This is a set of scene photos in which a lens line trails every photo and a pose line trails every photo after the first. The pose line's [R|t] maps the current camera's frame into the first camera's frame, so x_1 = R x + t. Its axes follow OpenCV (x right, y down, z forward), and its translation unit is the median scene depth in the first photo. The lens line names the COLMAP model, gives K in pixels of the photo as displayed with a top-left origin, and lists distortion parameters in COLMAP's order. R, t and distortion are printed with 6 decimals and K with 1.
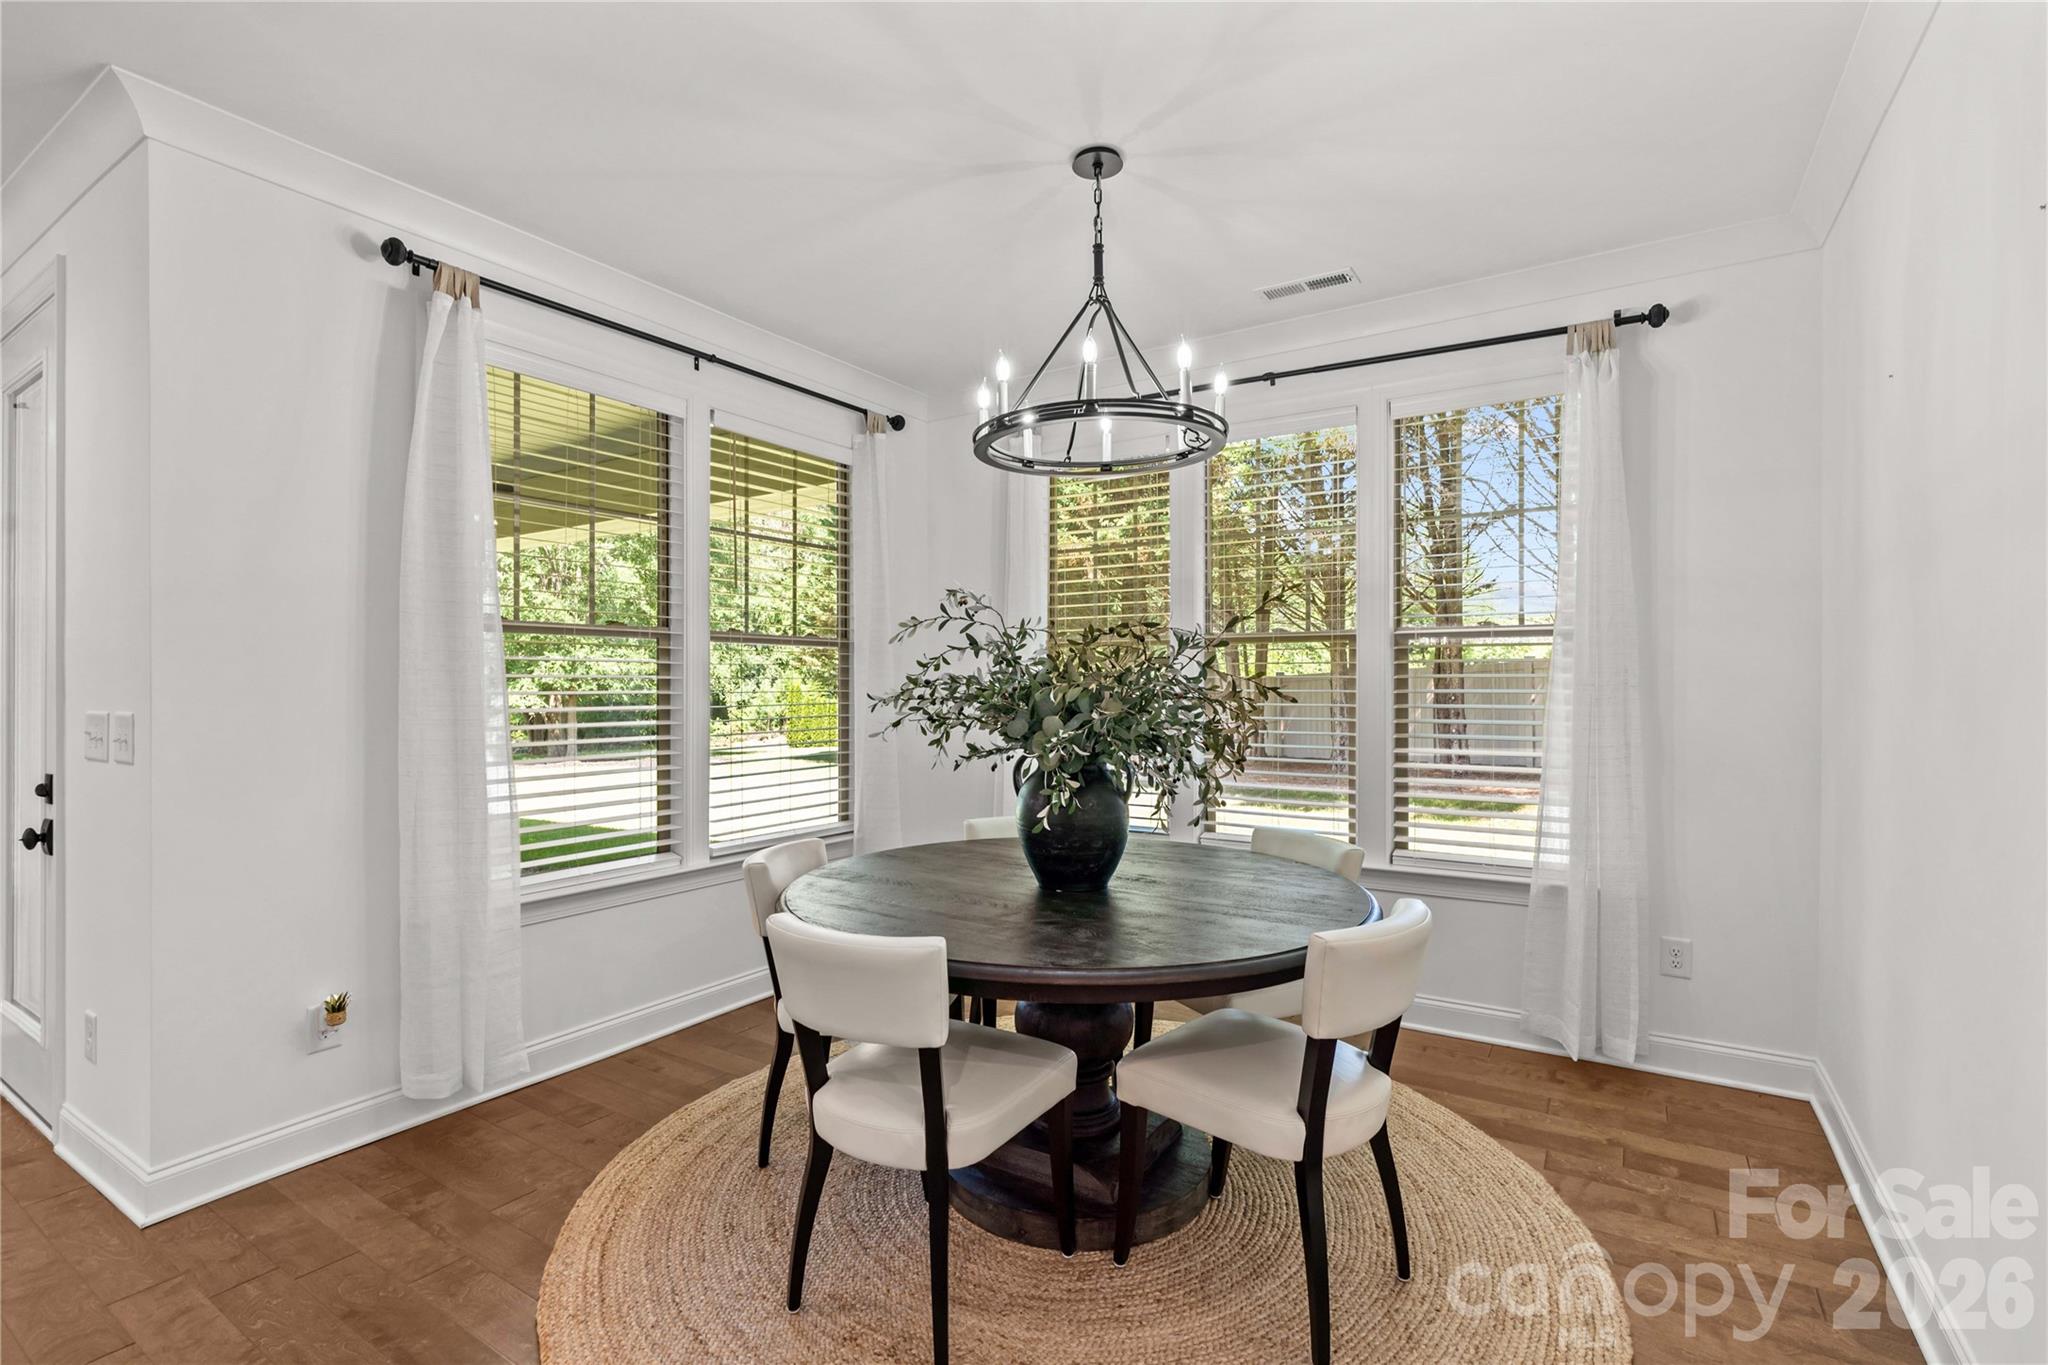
lens RADIAL K [[962.4, 0, 1013.8], [0, 962.4, 695.3], [0, 0, 1]] dist [-0.019377, 0.000017]
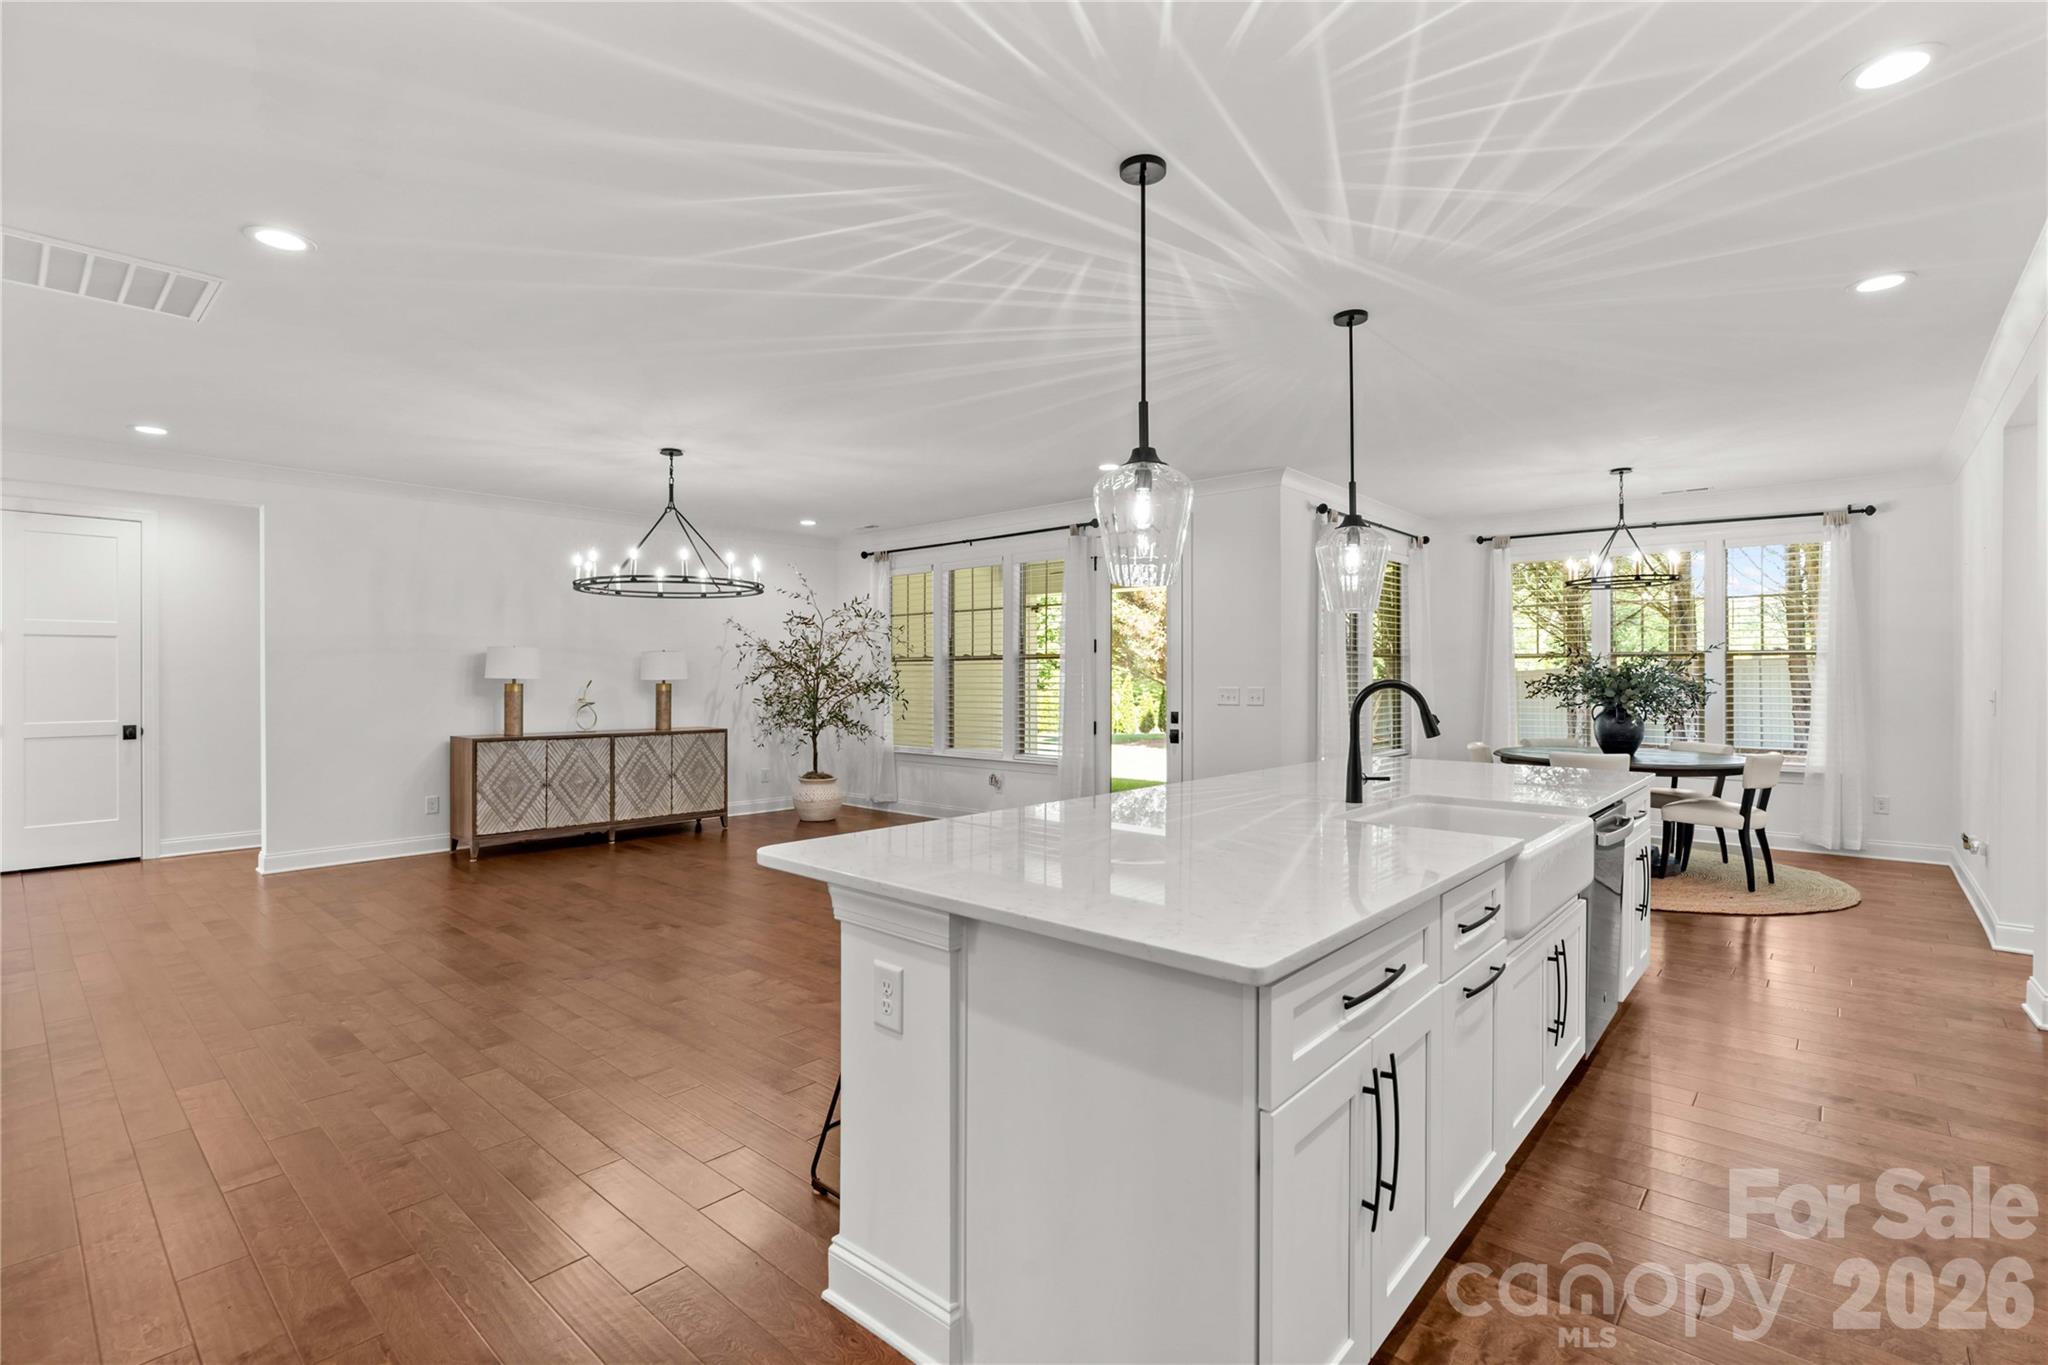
lens RADIAL K [[943.7, 0, 1037.0], [0, 943.7, 671.5], [0, 0, 1]] dist [-0.001065, -0.000075]
pose [[0.990924, 0.001951, -0.134406, -1.070358], [-0.003496, 0.999930, -0.011263, 0.002248], [0.134374, 0.011631, 0.990862, -1.613439]]
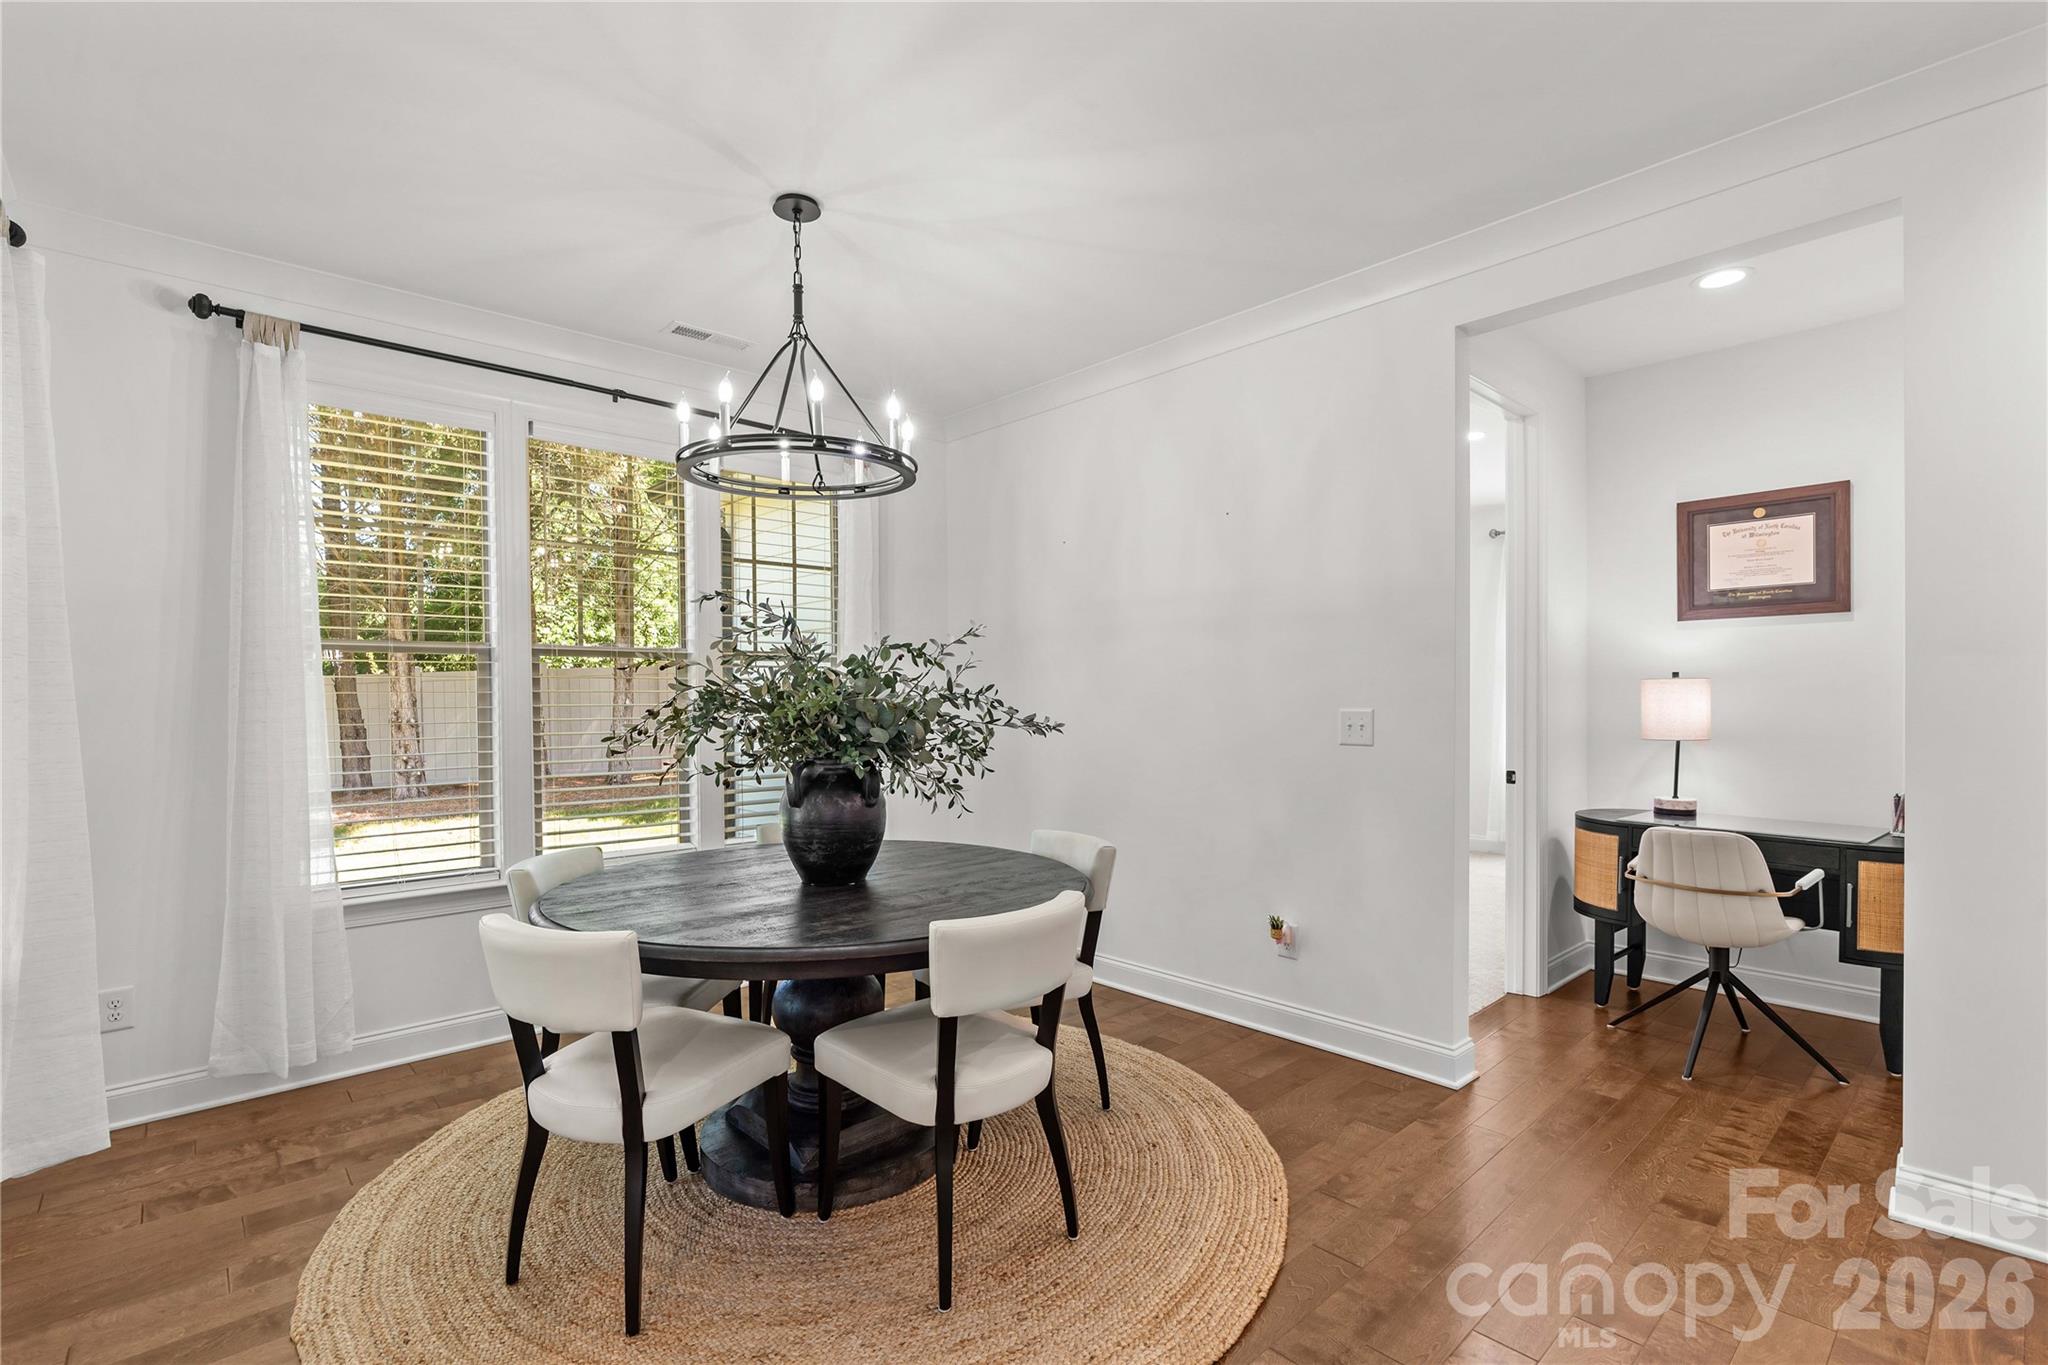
lens RADIAL K [[951.2, 0, 1022.1], [0, 951.2, 717.2], [0, 0, 1]] dist [-0.017608, -0.000143]
pose [[0.255037, -0.018832, 0.966748, -0.850764], [0.010484, 0.999805, 0.016710, -0.005205], [-0.966875, 0.005873, 0.255184, 0.480031]]
